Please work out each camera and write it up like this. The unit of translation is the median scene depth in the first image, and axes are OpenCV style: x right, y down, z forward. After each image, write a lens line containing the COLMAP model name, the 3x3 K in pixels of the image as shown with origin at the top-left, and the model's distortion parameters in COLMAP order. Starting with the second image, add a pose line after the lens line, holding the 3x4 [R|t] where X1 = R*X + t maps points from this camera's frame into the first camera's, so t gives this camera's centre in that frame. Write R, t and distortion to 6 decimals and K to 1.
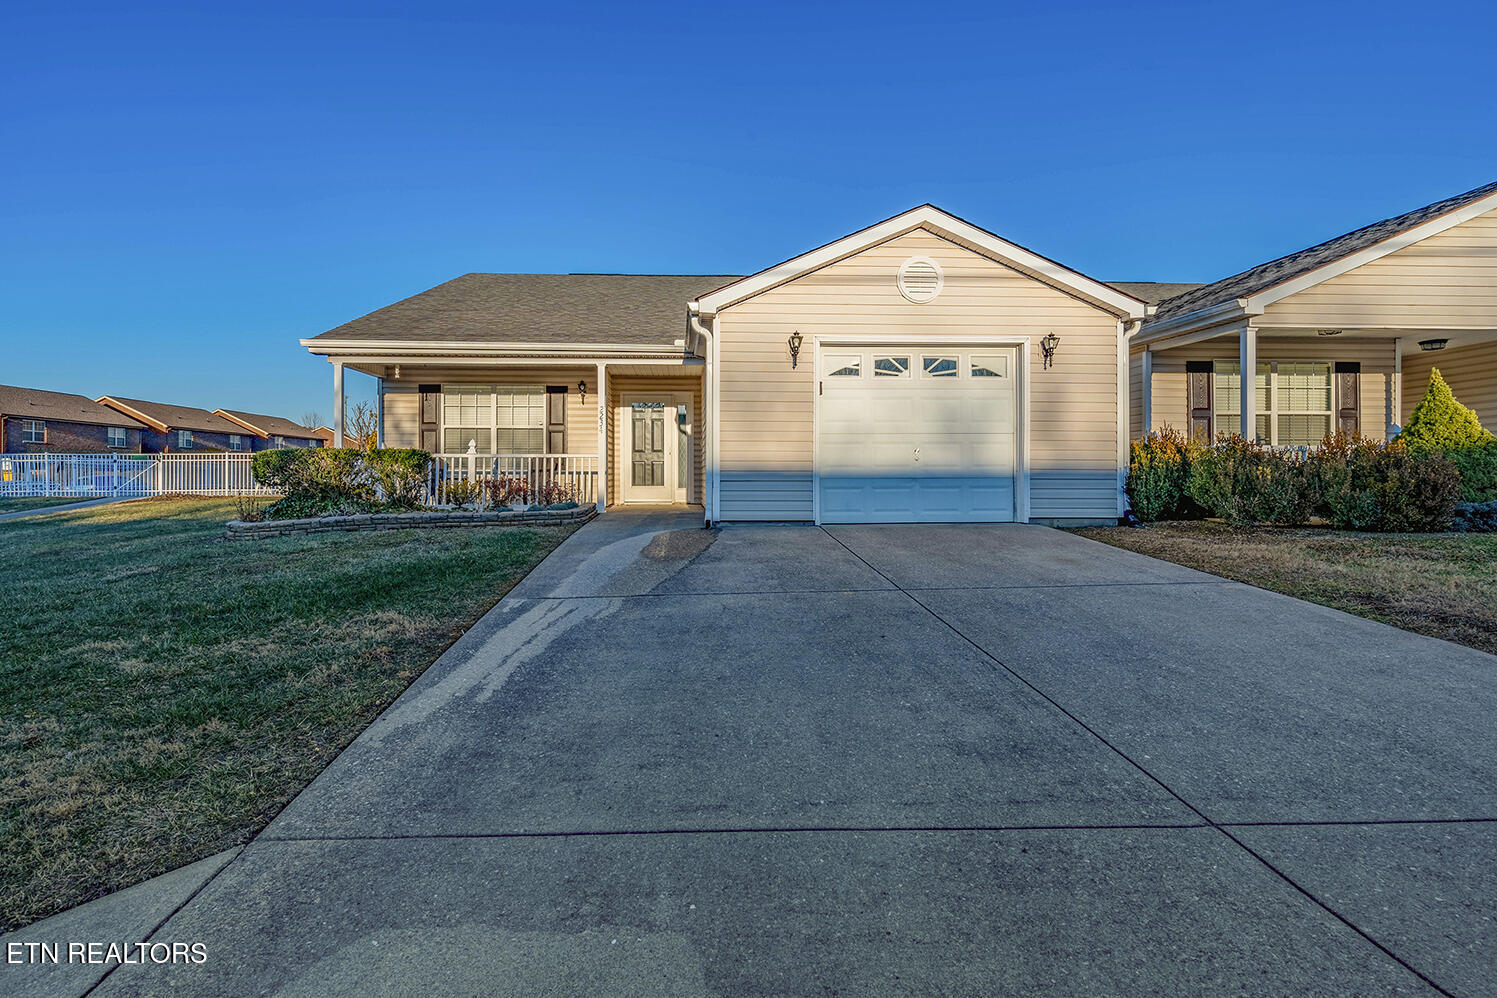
lens RADIAL K [[713.1, 0, 757.6], [0, 713.1, 480.6], [0, 0, 1]] dist [-0.004399, -0.001774]
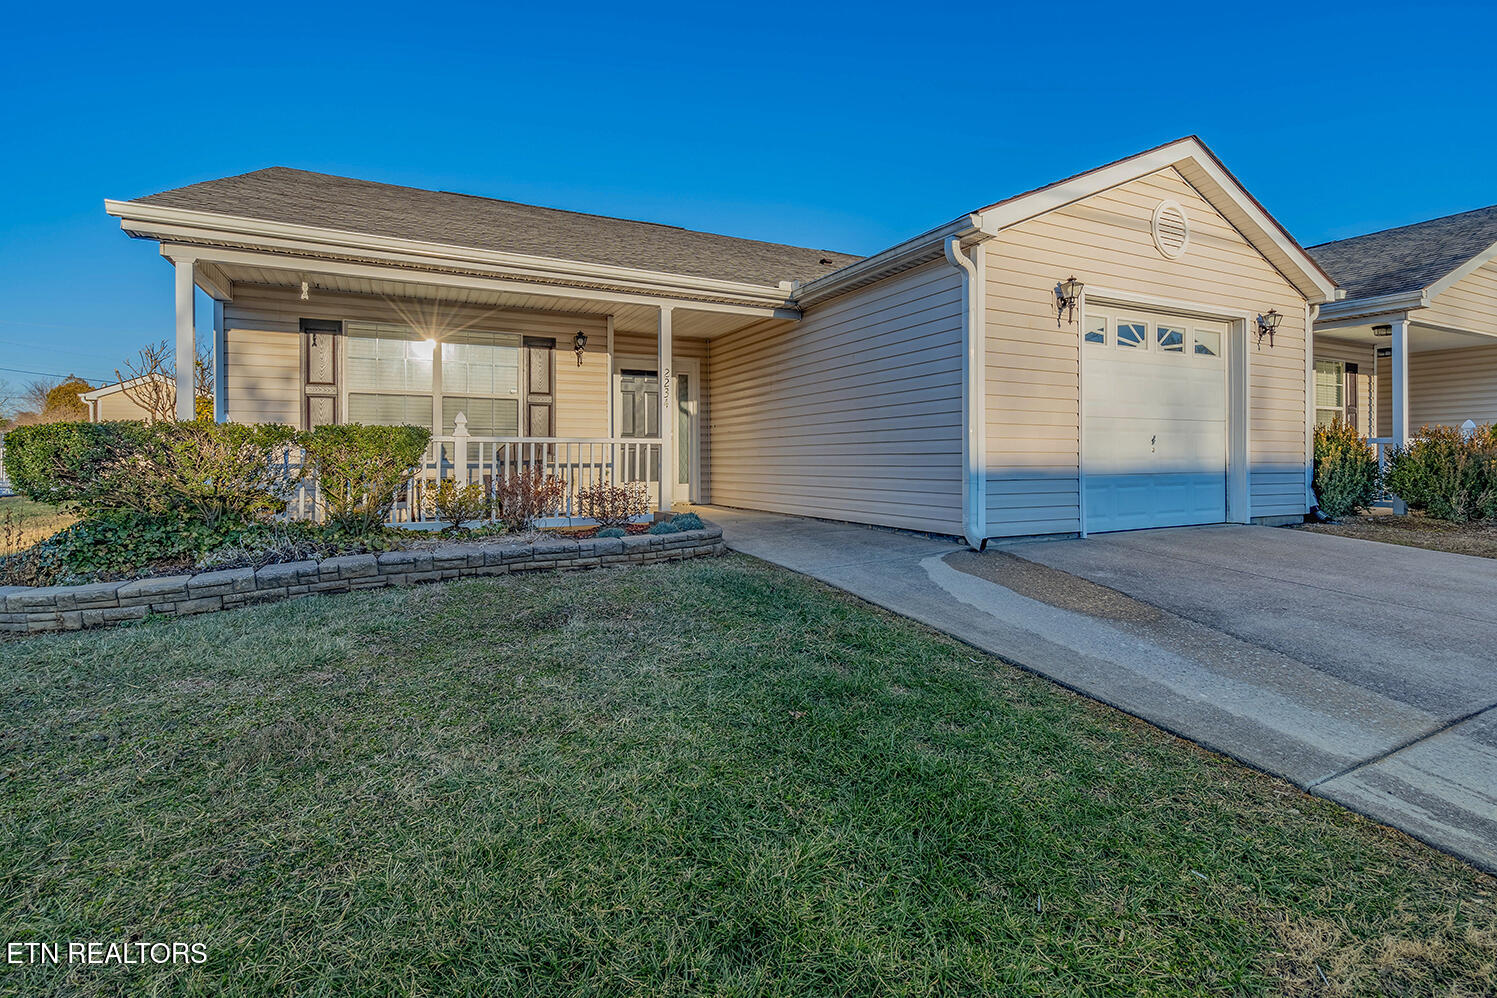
lens RADIAL K [[685.6, 0, 772.7], [0, 685.6, 465.6], [0, 0, 1]] dist [-0.001389, 0.000080]
pose [[0.916325, -0.004541, 0.400409, -0.414615], [0.004145, 0.999990, 0.001856, -0.013586], [-0.400413, -0.000041, 0.916335, 0.384701]]
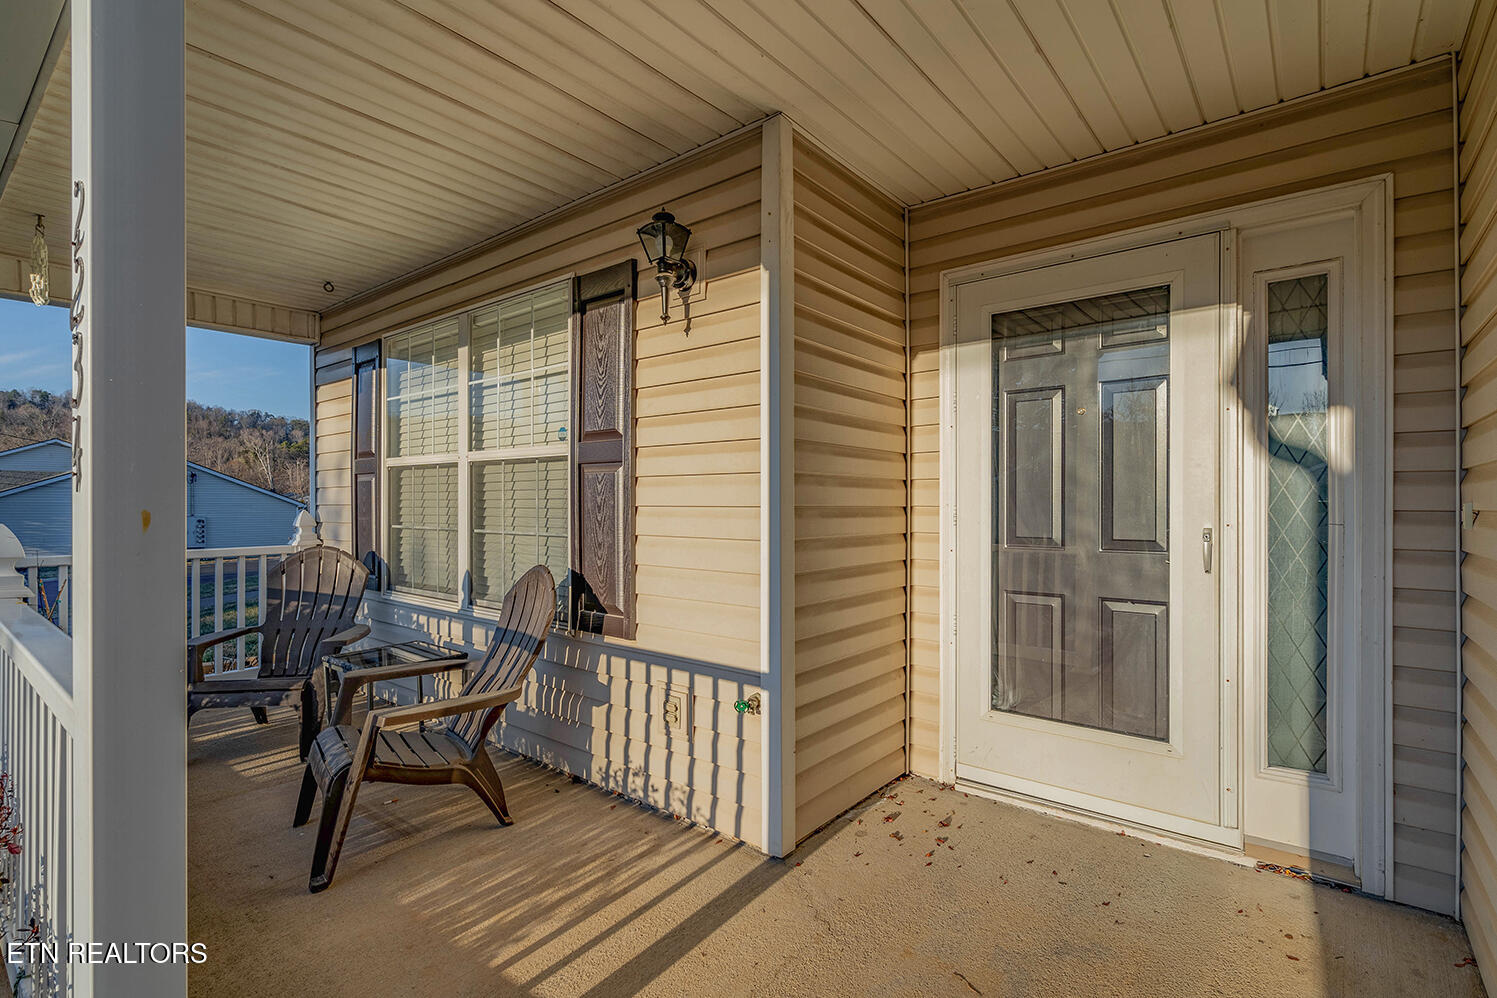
lens RADIAL K [[713.1, 0, 757.6], [0, 713.1, 480.6], [0, 0, 1]] dist [-0.004399, -0.001774]
pose [[0.736870, -0.007925, -0.675988, -0.113861], [0.005263, 0.999968, -0.005987, -0.079652], [0.676014, 0.000853, 0.736889, 1.058575]]
